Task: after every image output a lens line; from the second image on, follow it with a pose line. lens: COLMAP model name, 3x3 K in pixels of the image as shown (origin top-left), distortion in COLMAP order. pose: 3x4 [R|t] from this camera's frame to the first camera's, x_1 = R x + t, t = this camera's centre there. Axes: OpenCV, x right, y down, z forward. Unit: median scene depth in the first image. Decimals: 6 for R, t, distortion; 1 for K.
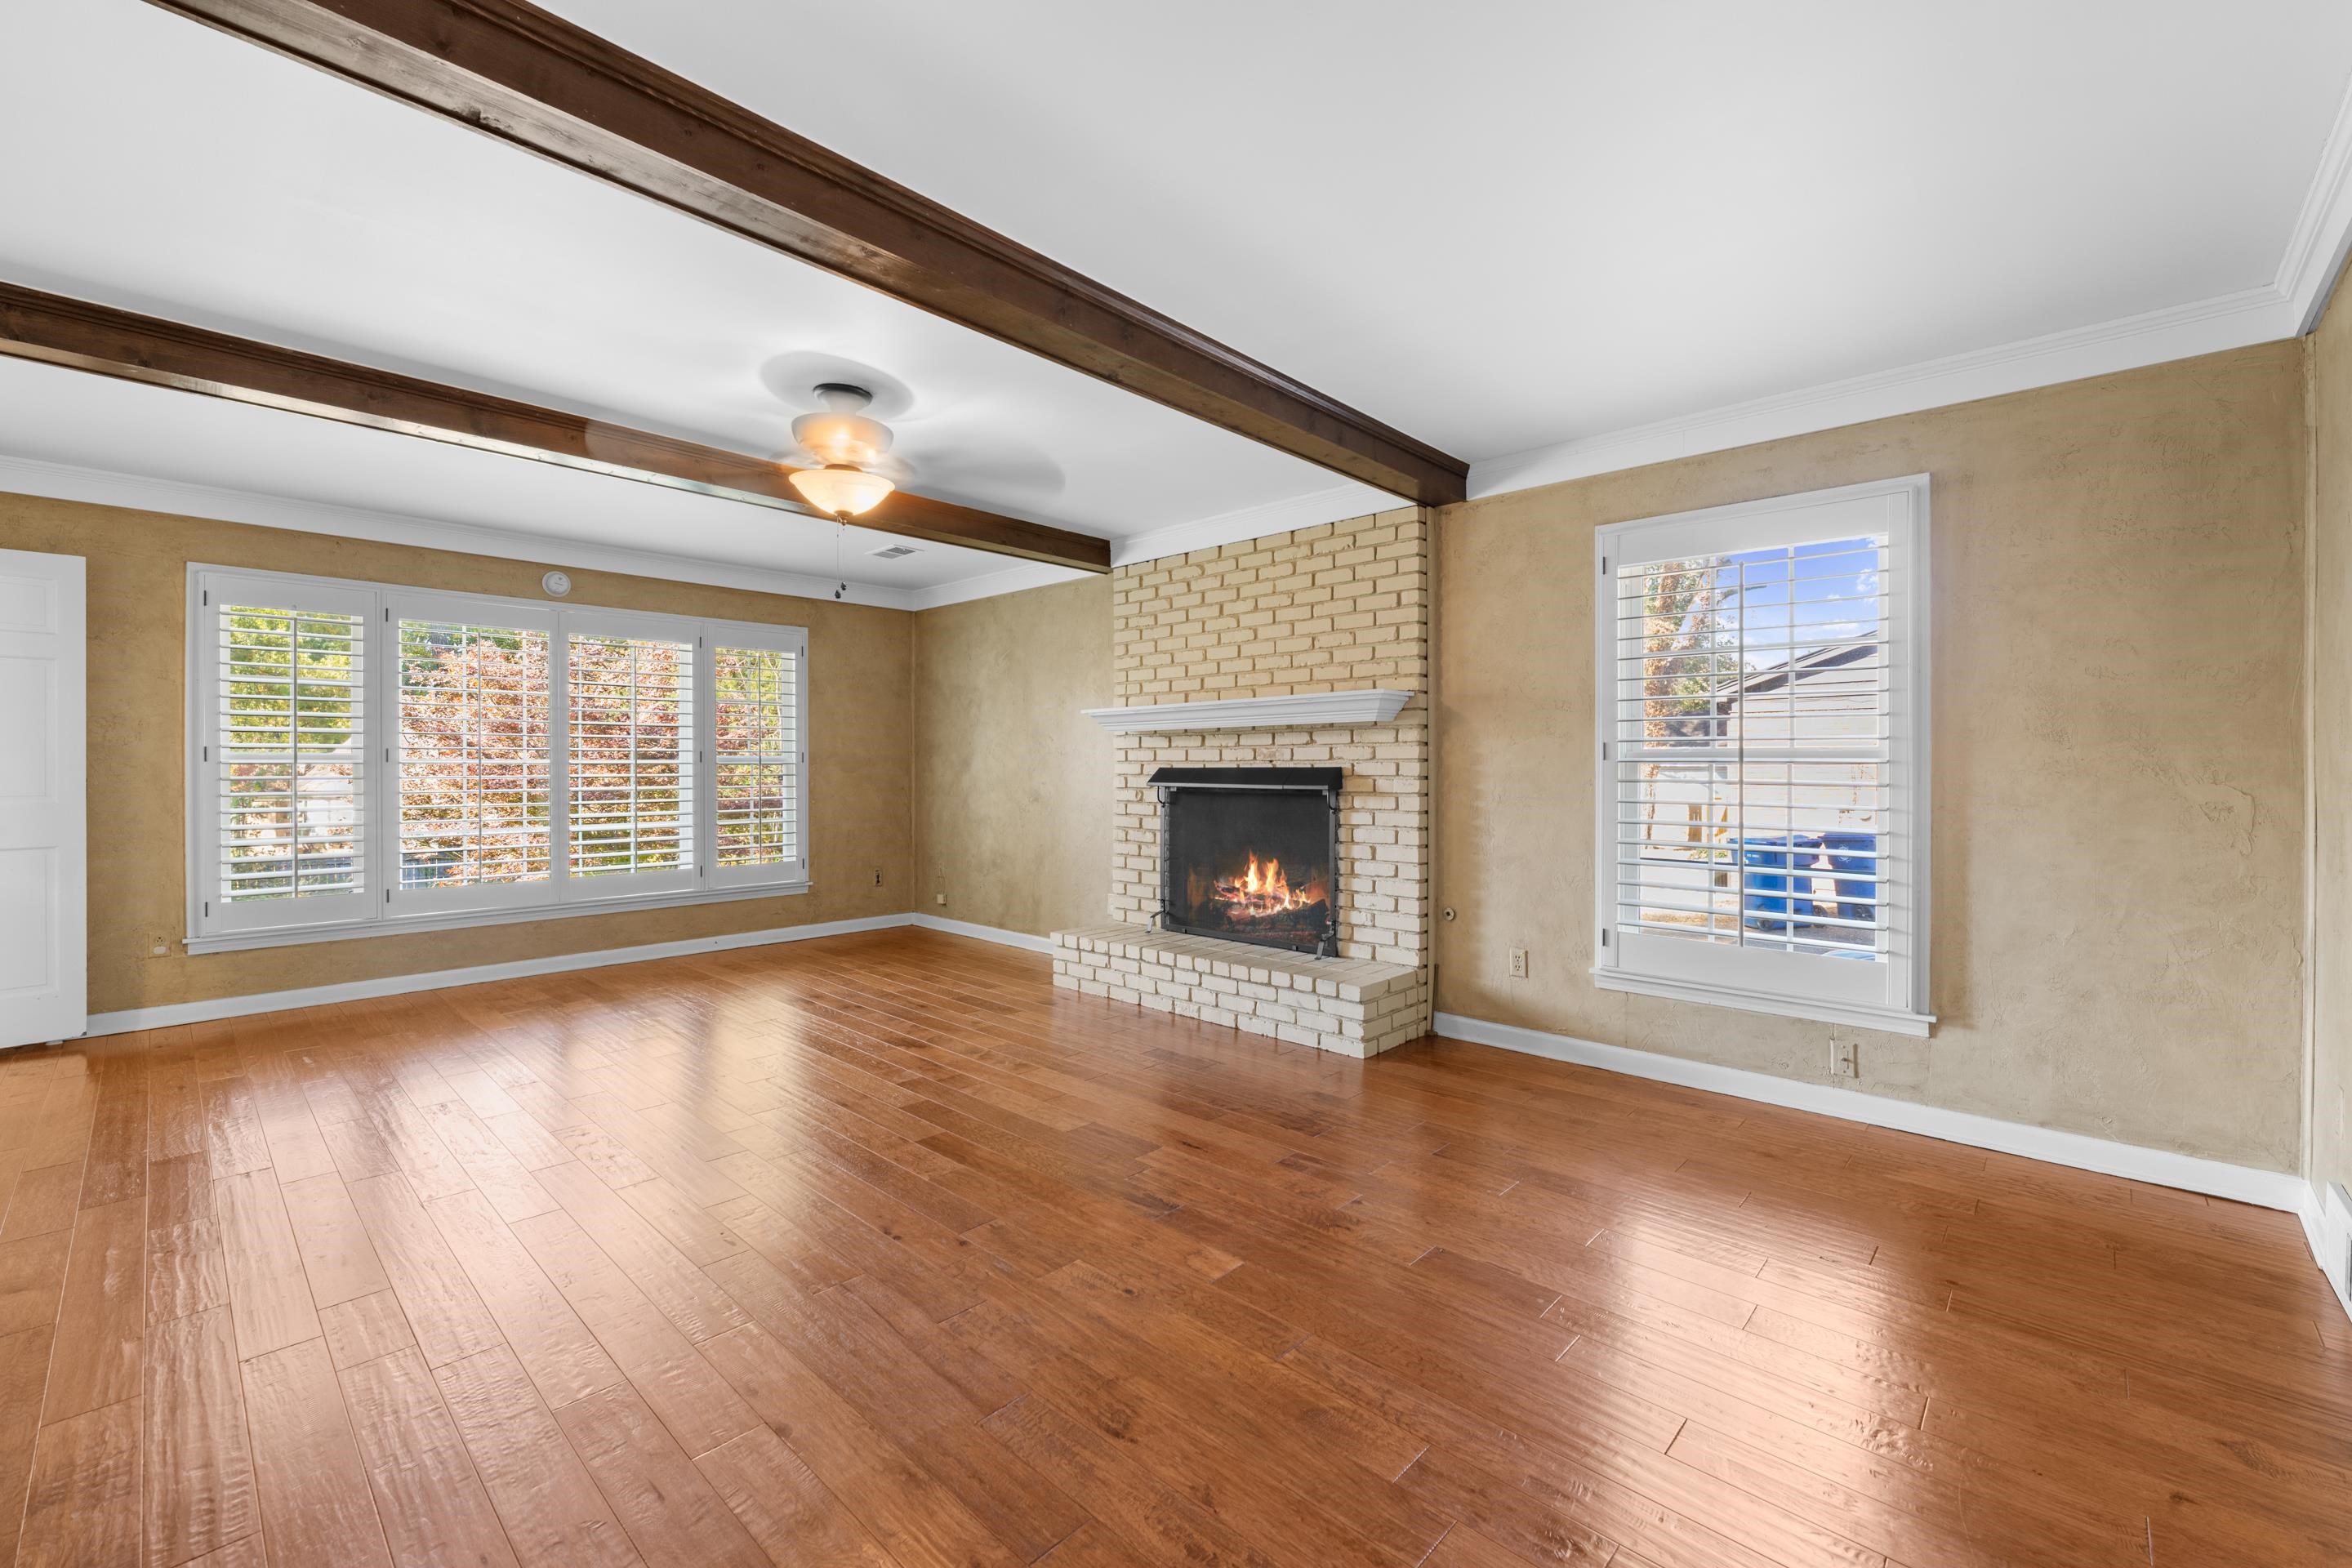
lens RADIAL K [[974.4, 0, 1163.2], [0, 974.4, 766.3], [0, 0, 1]] dist [-0.005295, 0.001178]
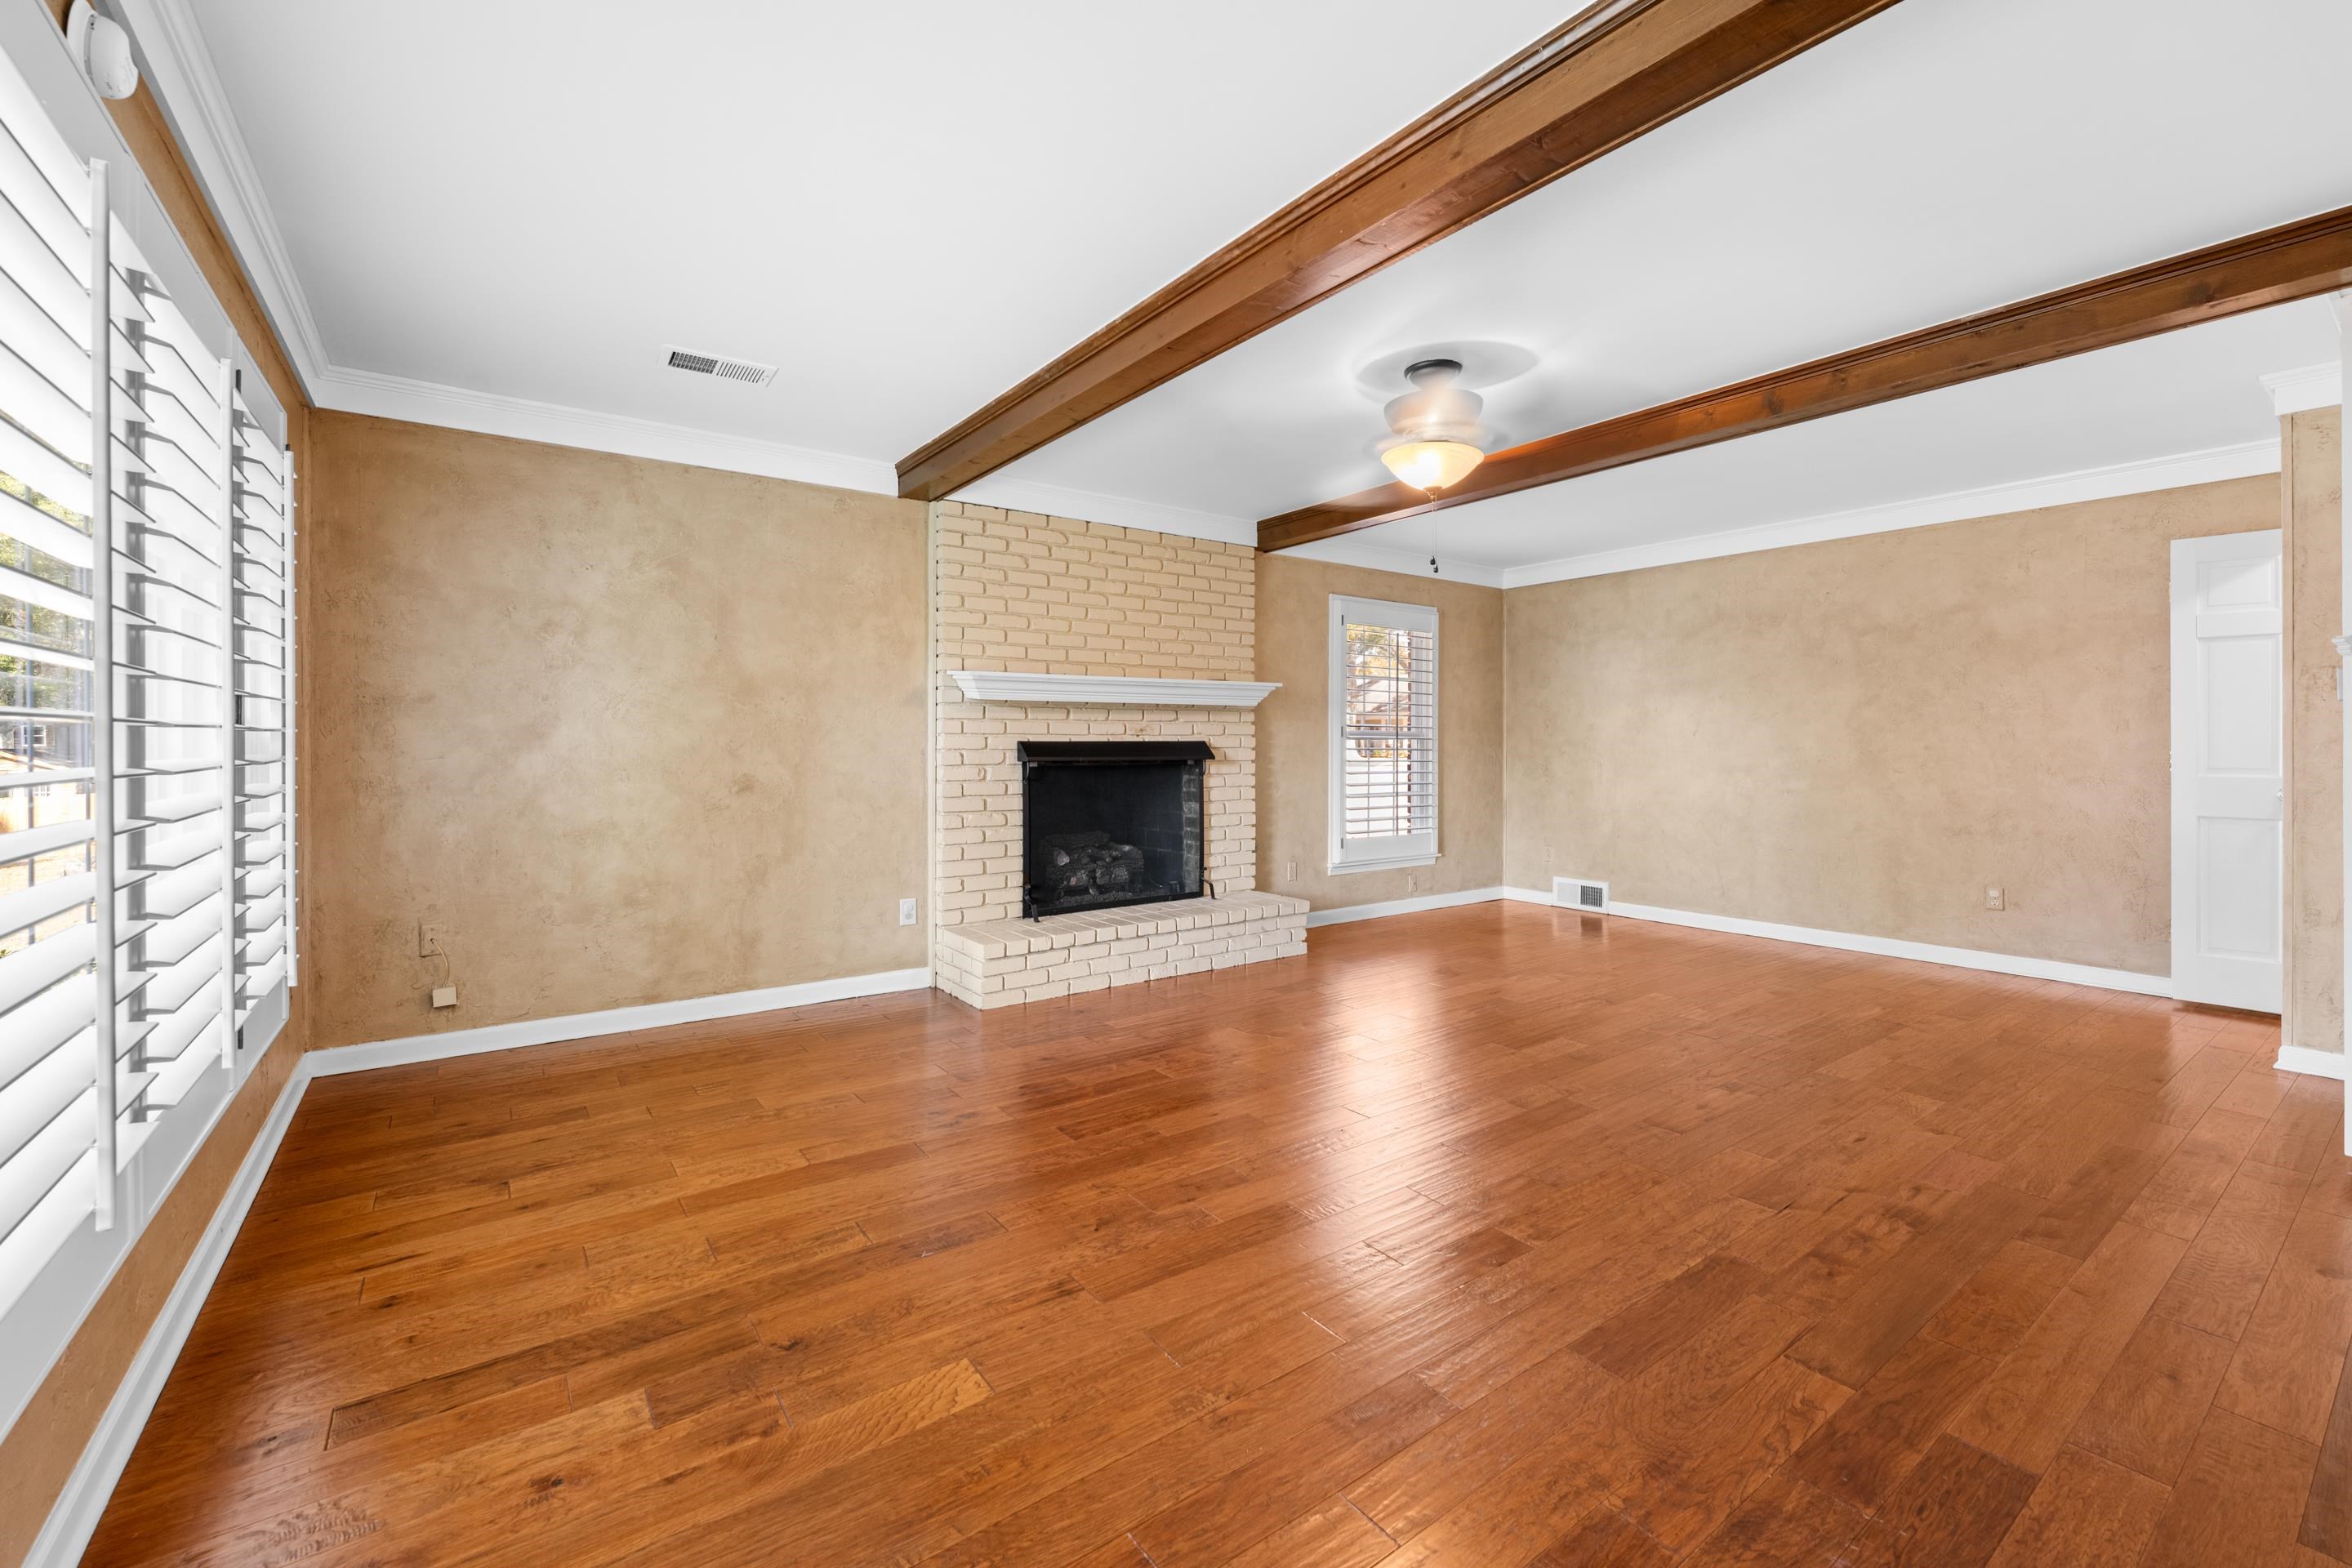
lens RADIAL K [[974.4, 0, 1171.4], [0, 974.4, 769.8], [0, 0, 1]] dist [-0.005295, 0.001178]
pose [[0.181513, -0.017951, 0.983225, -0.917684], [0.006836, 0.999832, 0.016992, 0.014249], [-0.983365, 0.003637, 0.181605, 0.728012]]
